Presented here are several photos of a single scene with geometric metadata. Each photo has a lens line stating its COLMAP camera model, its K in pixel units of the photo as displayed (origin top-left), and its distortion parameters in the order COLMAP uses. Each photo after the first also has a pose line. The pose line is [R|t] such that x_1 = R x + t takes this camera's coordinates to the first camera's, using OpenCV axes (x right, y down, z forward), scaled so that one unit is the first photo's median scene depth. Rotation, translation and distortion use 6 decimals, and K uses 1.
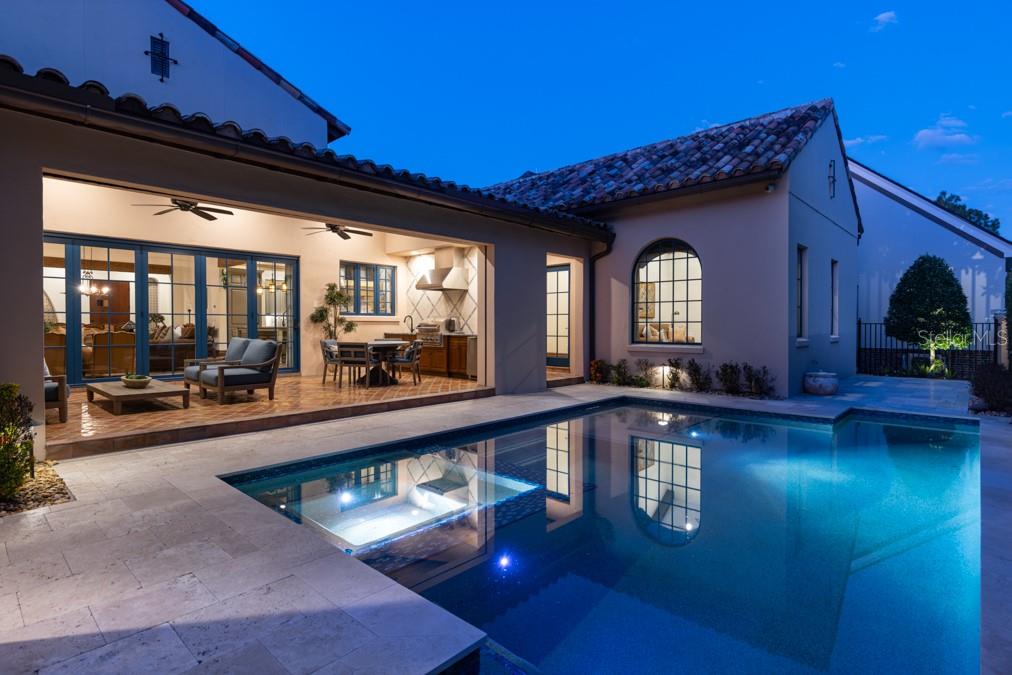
lens RADIAL K [[505.4, 0, 504.1], [0, 505.4, 332.8], [0, 0, 1]] dist [0.000888, -0.000246]
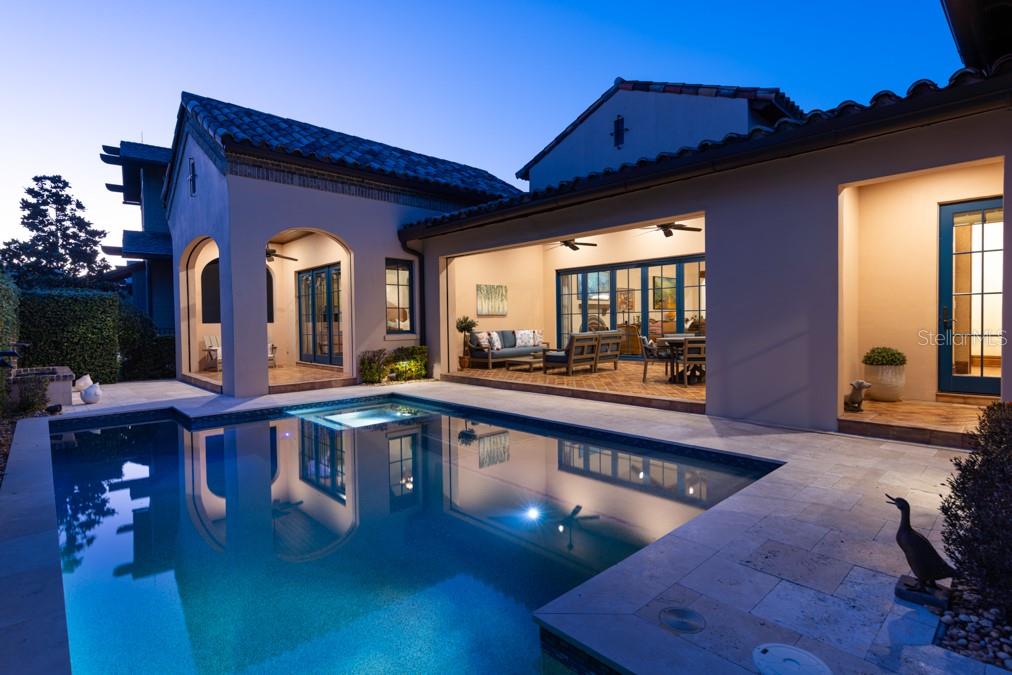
lens RADIAL K [[500.0, 0, 505.5], [0, 500.0, 332.2], [0, 0, 1]] dist [-0.000224, 0.001286]
pose [[-0.080666, 0.022473, -0.996488, 0.811253], [-0.003206, 0.999735, 0.022806, -0.014840], [0.996736, 0.005034, -0.080573, 0.851903]]
